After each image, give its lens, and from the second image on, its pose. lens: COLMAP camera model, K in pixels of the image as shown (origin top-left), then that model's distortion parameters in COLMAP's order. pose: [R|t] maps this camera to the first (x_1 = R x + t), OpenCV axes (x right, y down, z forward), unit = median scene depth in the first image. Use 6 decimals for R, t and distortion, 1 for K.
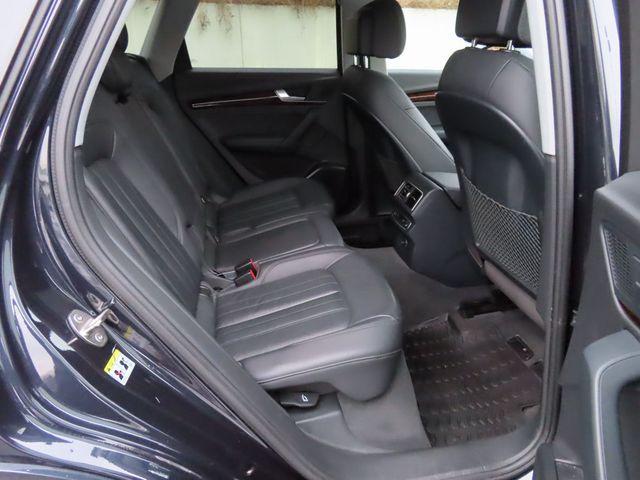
lens RADIAL K [[457.6, 0, 320.7], [0, 457.6, 239.4], [0, 0, 1]] dist [-0.006188, 0.001406]
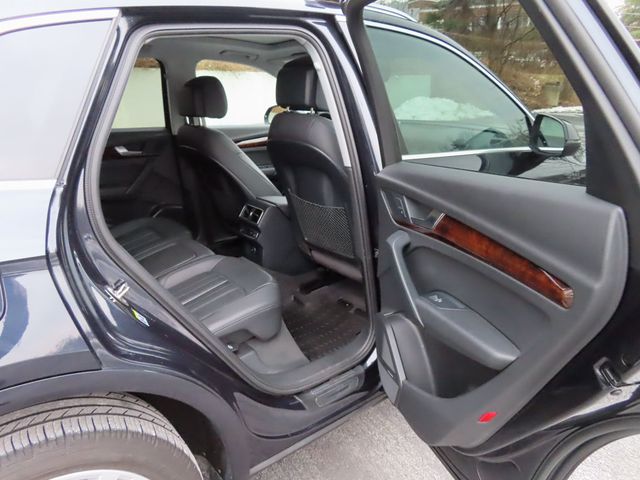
lens RADIAL K [[457.6, 0, 319.6], [0, 457.6, 240.6], [0, 0, 1]] dist [-0.006188, 0.001406]
pose [[0.886626, -0.144423, 0.439359, -0.245513], [0.189915, 0.979895, -0.061144, 0.105497], [-0.421695, 0.137653, 0.896228, -0.309358]]
